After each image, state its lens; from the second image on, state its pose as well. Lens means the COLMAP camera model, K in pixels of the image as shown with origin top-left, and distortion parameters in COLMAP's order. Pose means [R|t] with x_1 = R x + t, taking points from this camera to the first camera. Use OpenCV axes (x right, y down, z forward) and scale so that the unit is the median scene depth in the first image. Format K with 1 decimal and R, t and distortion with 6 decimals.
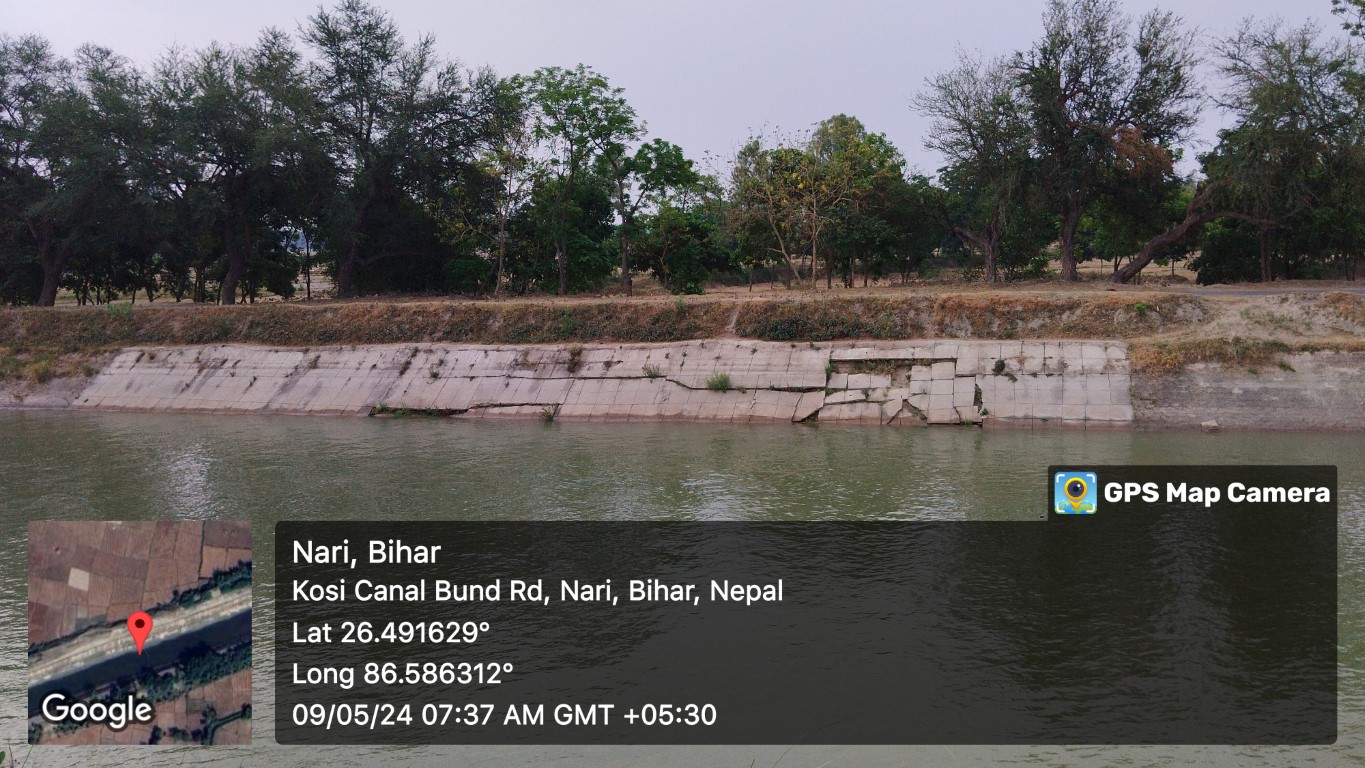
lens RADIAL K [[1112.0, 0, 696.7], [0, 1112.0, 382.6], [0, 0, 1]] dist [0.064167, -0.157807]
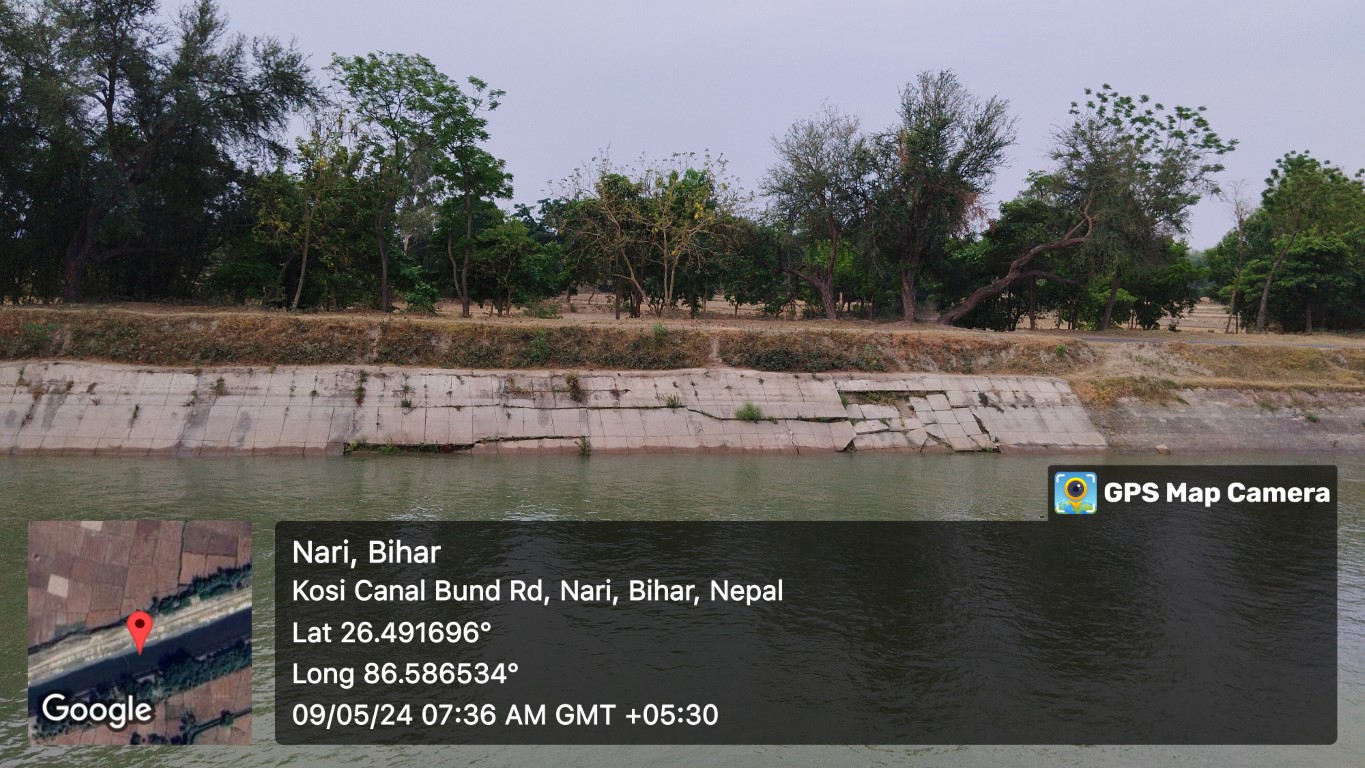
lens RADIAL K [[1109.2, 0, 682.5], [0, 1109.2, 384.0], [0, 0, 1]] dist [0.068003, -0.151636]
pose [[0.858940, 0.011950, 0.511937, -0.515126], [-0.001410, 0.999779, -0.020971, -0.004913], [-0.512075, 0.017291, 0.858767, 0.178370]]
